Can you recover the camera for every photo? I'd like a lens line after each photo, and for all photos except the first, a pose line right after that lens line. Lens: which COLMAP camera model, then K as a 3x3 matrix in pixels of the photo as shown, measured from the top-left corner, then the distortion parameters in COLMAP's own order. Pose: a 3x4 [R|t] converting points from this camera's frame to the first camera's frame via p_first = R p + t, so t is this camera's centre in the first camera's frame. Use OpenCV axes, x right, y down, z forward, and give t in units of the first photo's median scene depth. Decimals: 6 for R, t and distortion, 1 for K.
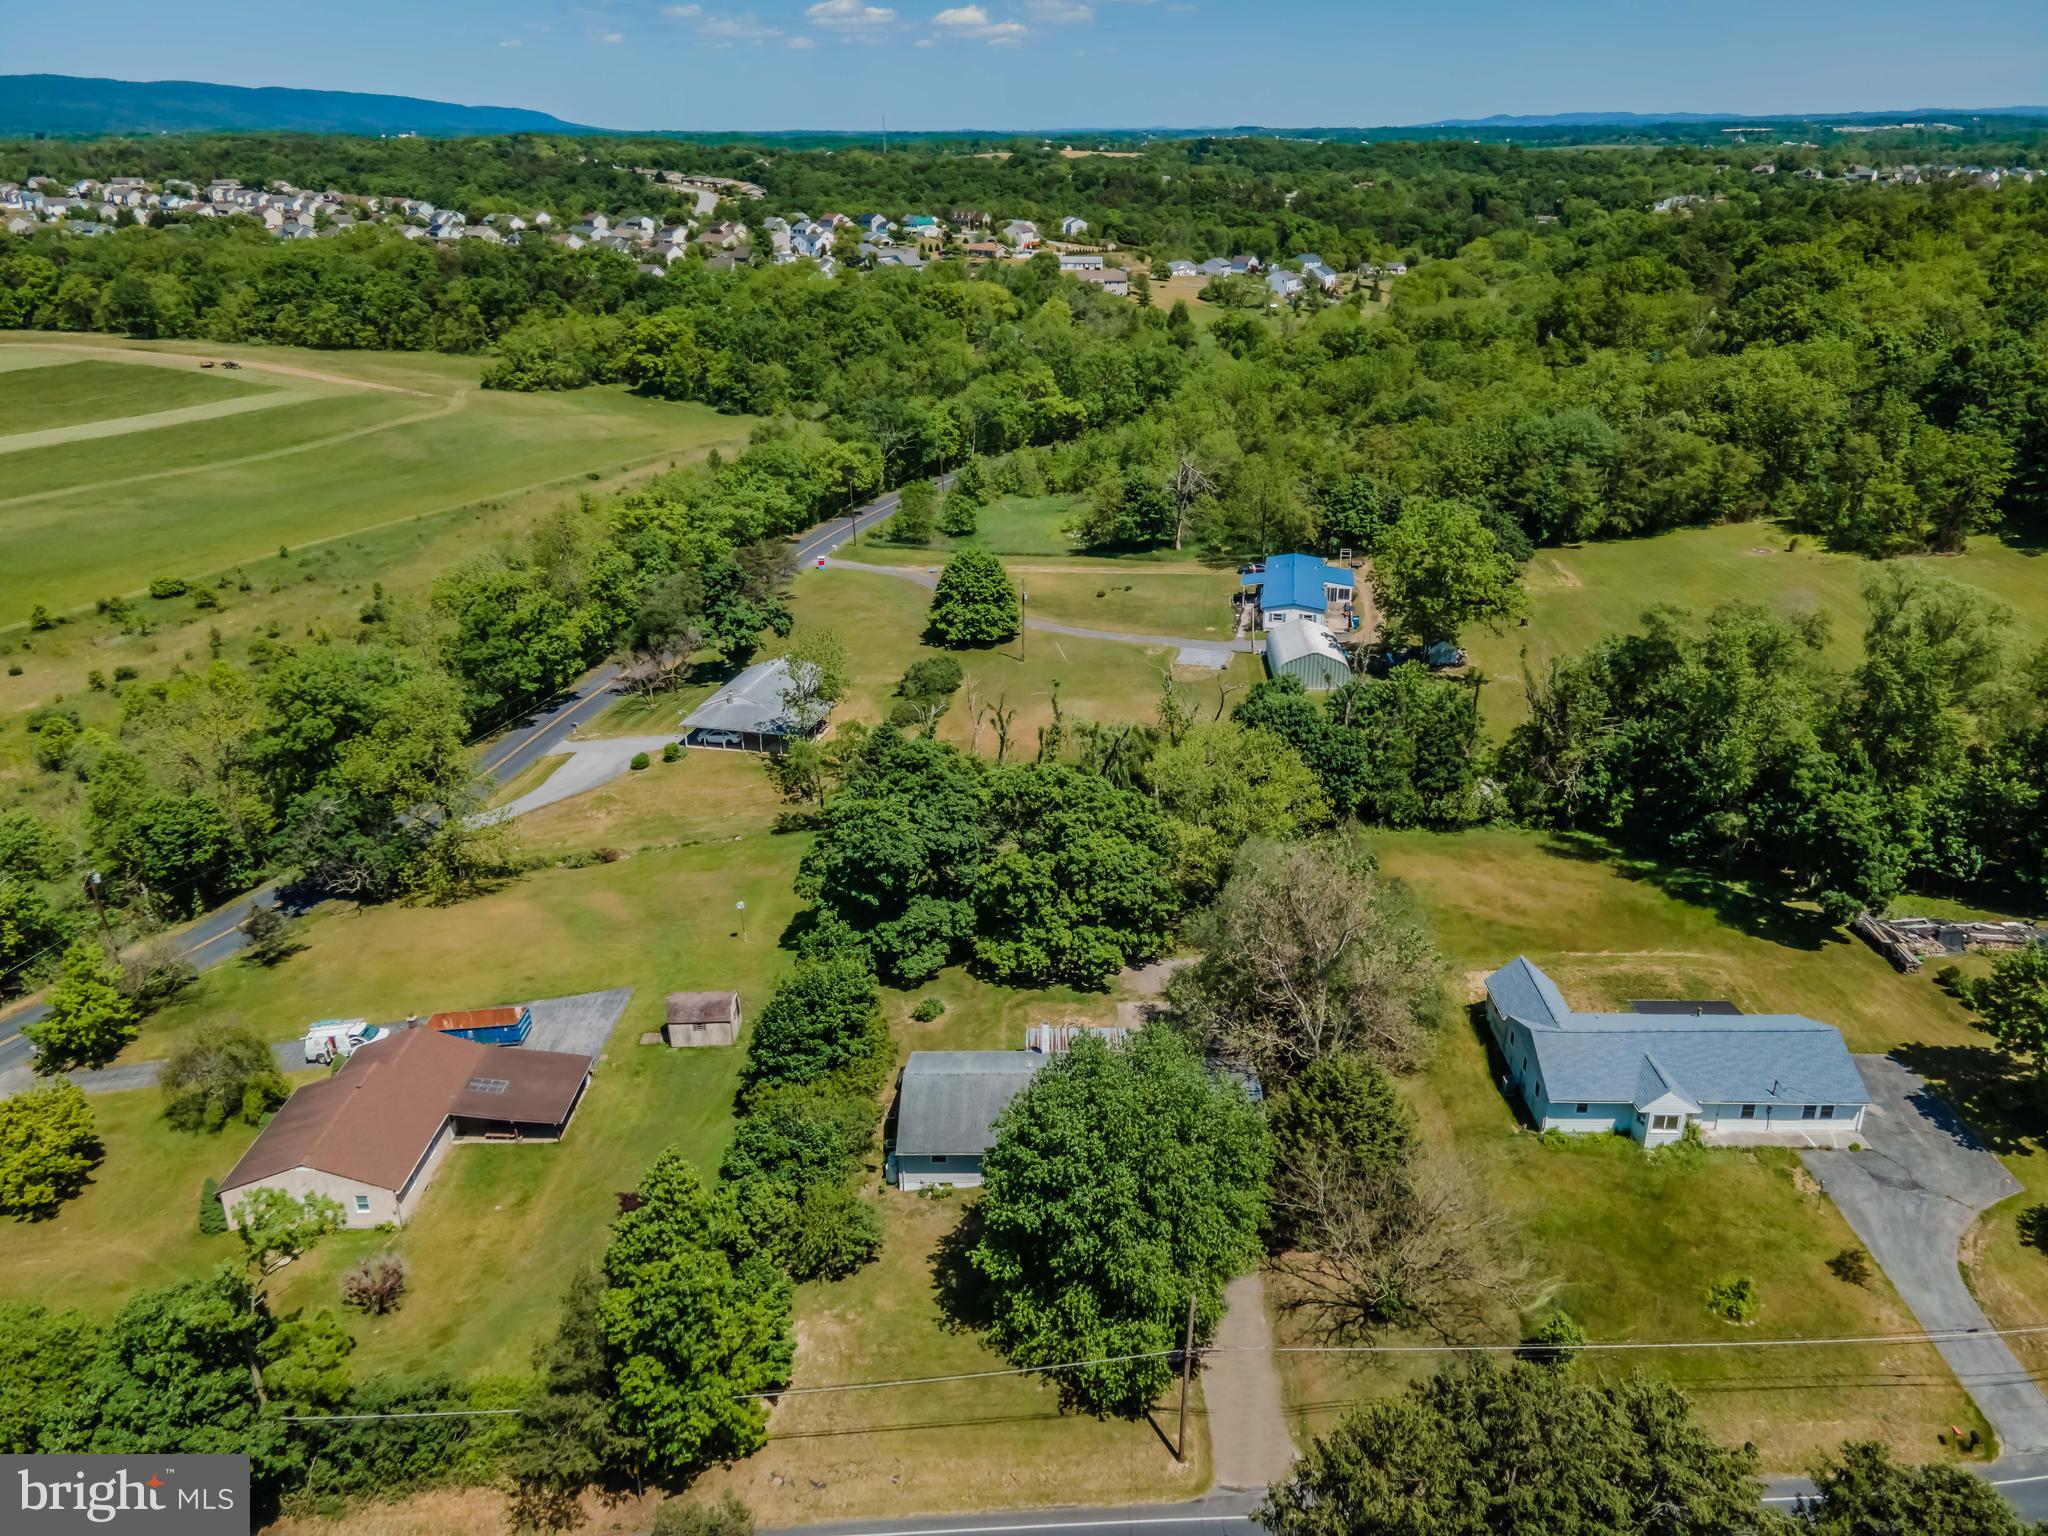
lens RADIAL K [[1489.0, 0, 1030.2], [0, 1489.0, 739.8], [0, 0, 1]] dist [0.004410, 0.070204]
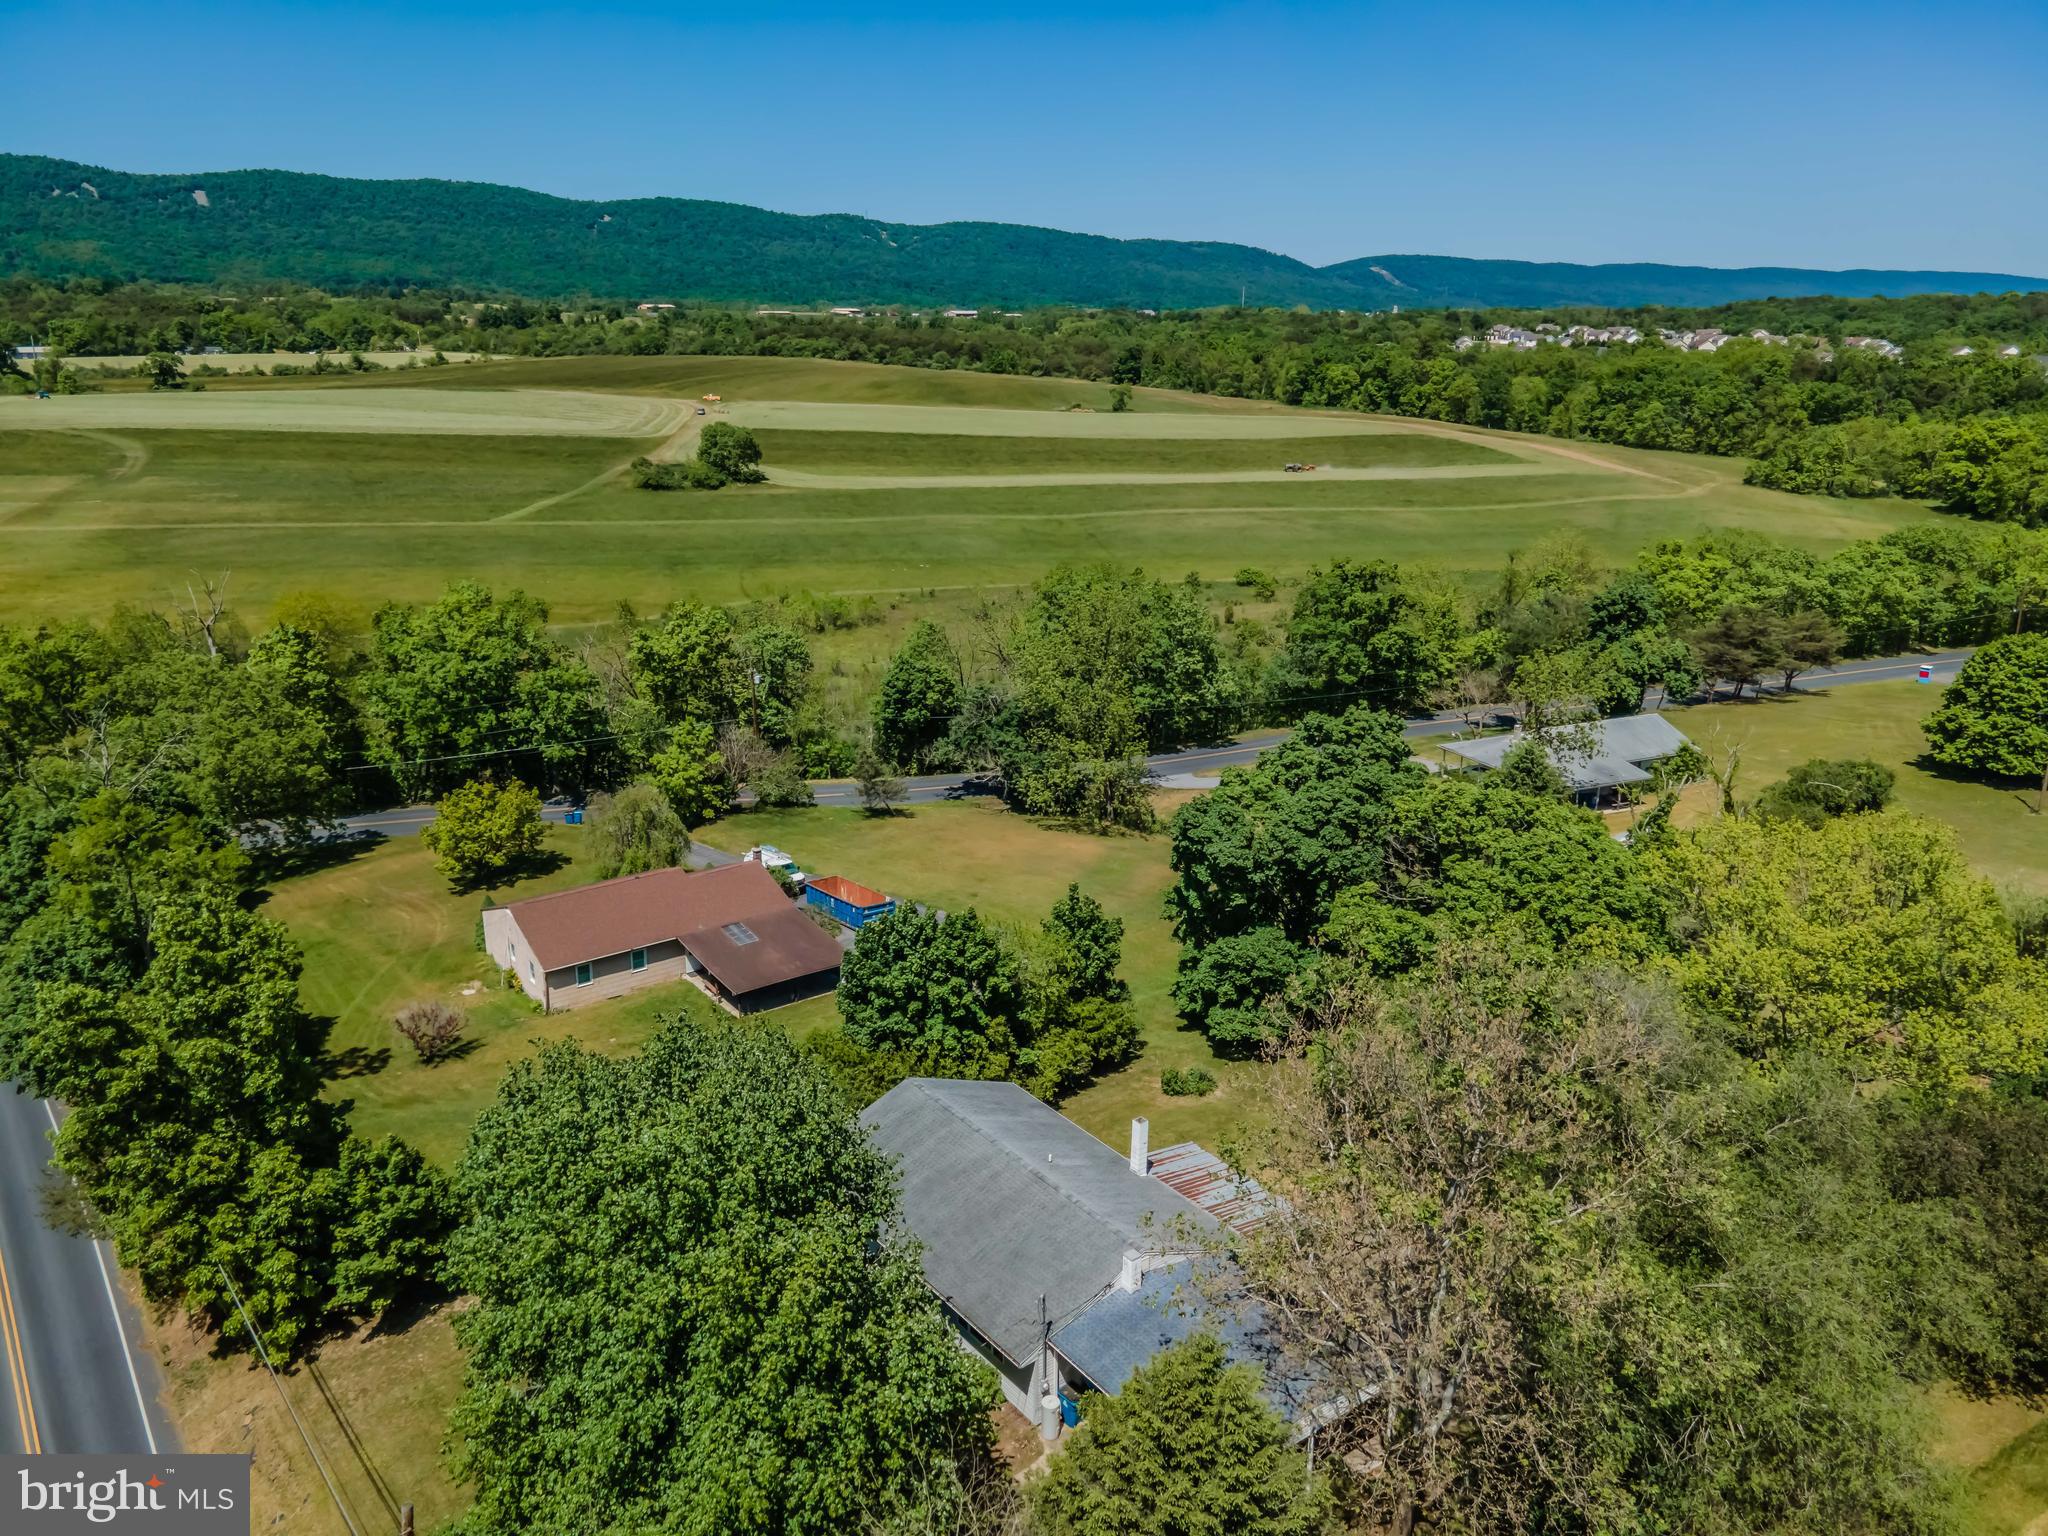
lens RADIAL K [[1489.0, 0, 1030.2], [0, 1489.0, 739.8], [0, 0, 1]] dist [0.004410, 0.070204]
pose [[0.608750, 0.225924, -0.760514, 0.140523], [-0.306509, 0.951140, 0.037210, 0.014638], [0.731762, 0.210453, 0.648254, 0.200587]]
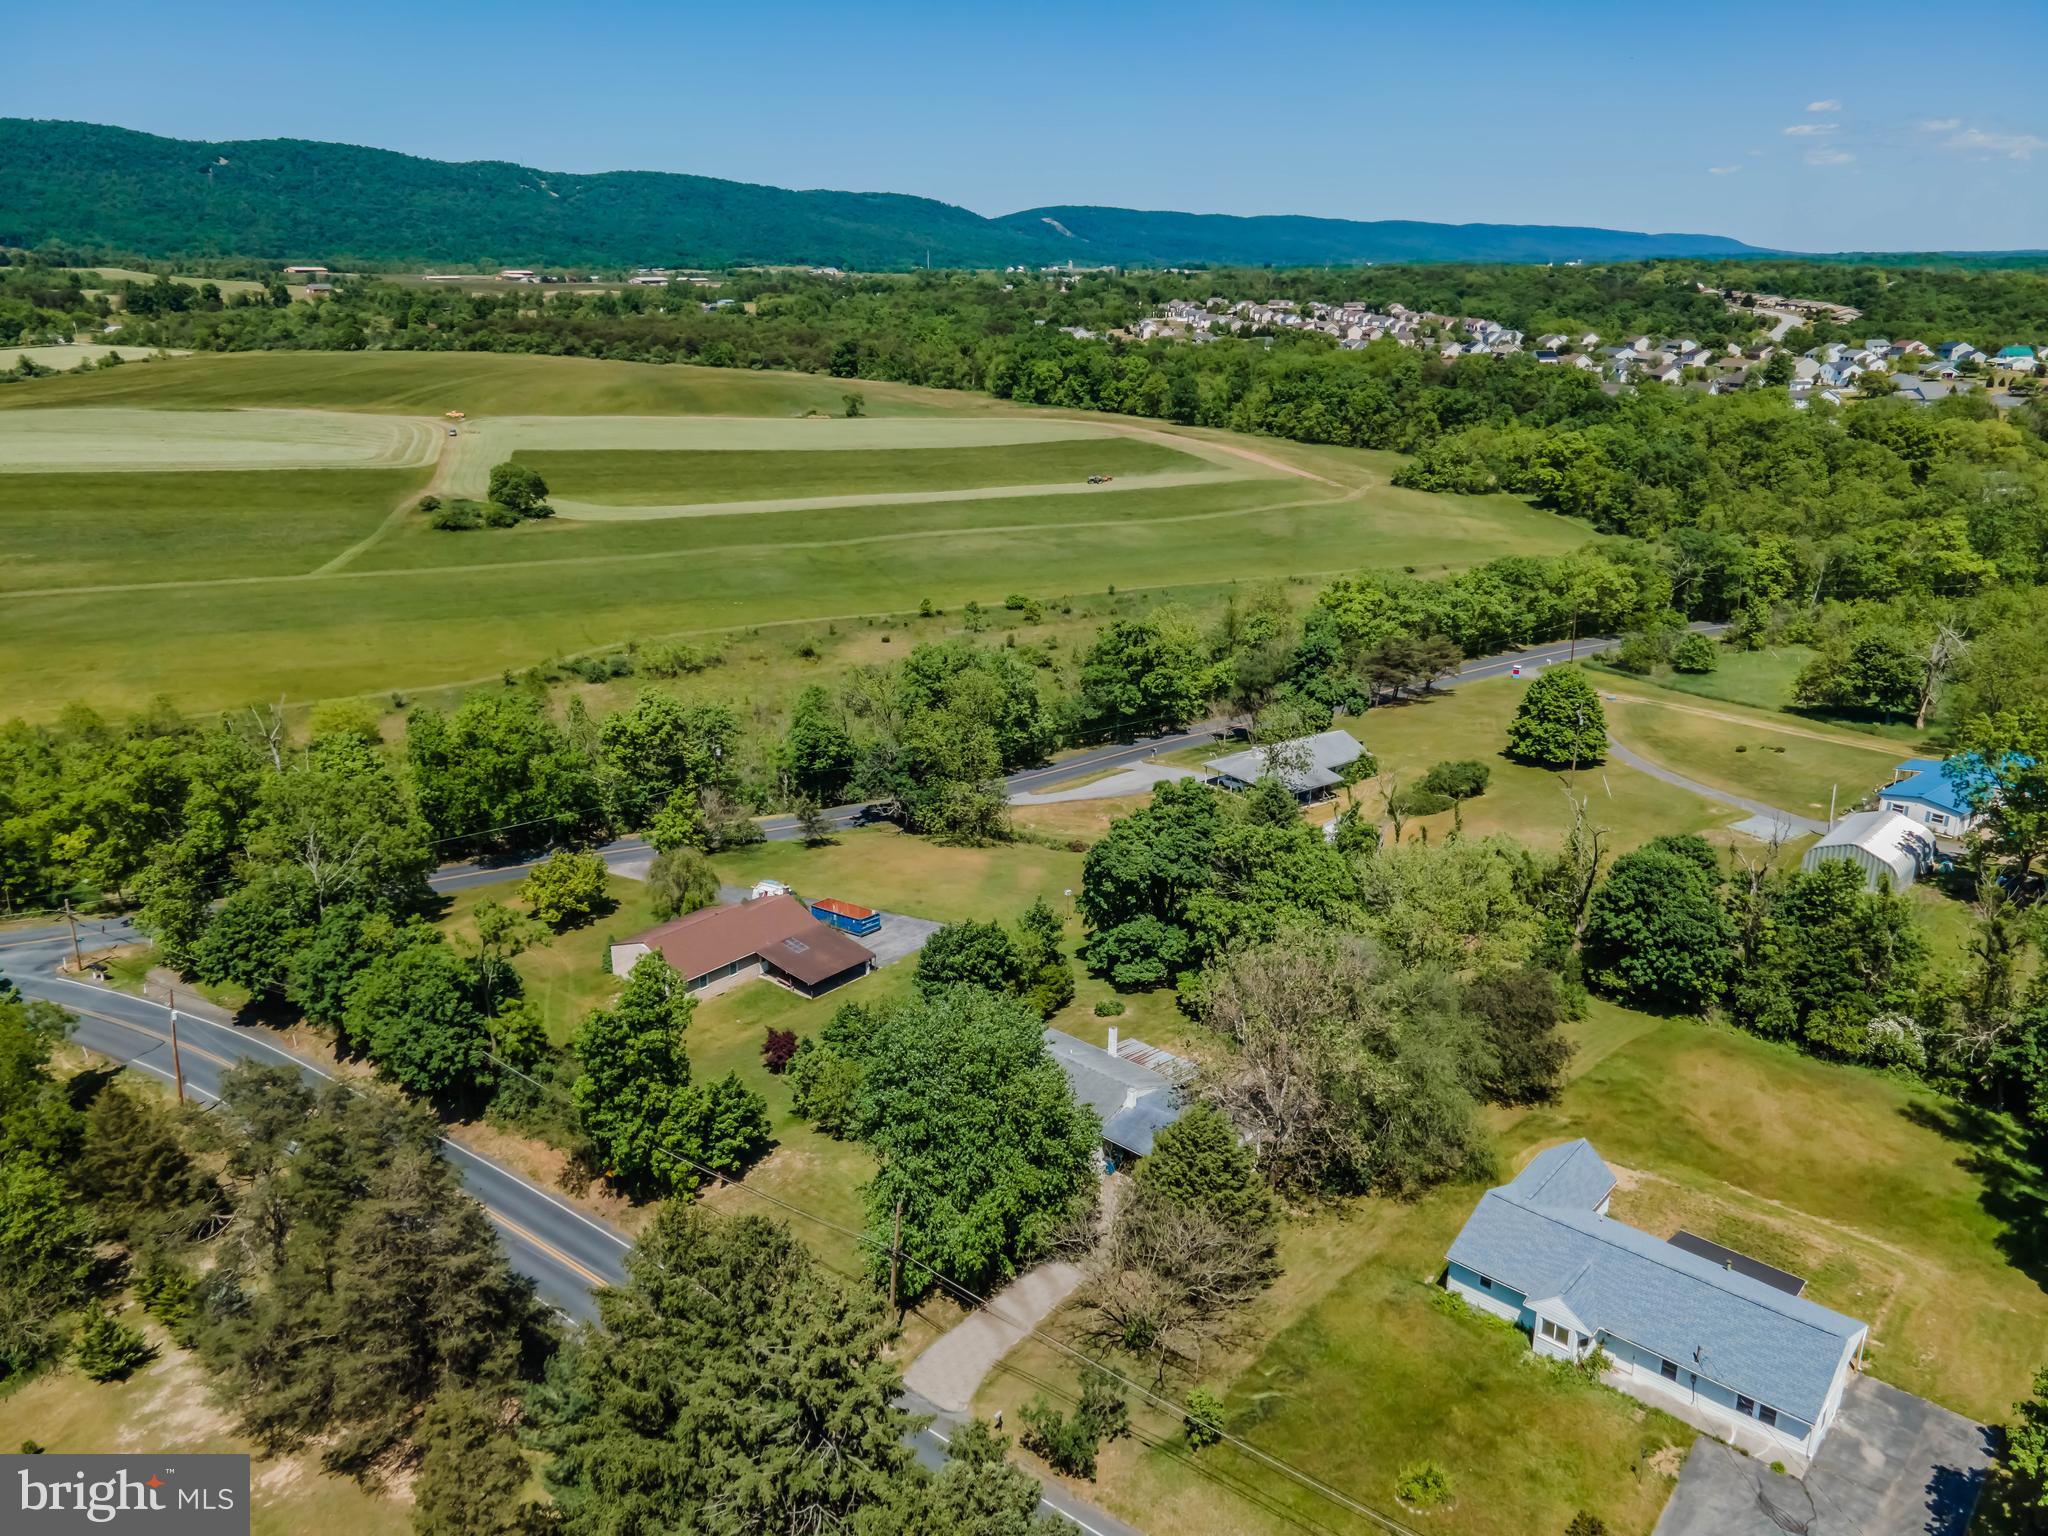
lens RADIAL K [[1489.0, 0, 1030.2], [0, 1489.0, 739.8], [0, 0, 1]] dist [0.004410, 0.070204]
pose [[0.759375, 0.204223, -0.617773, 0.216587], [-0.249511, 0.968279, 0.013391, -0.006078], [0.600911, 0.143972, 0.786243, 0.020638]]
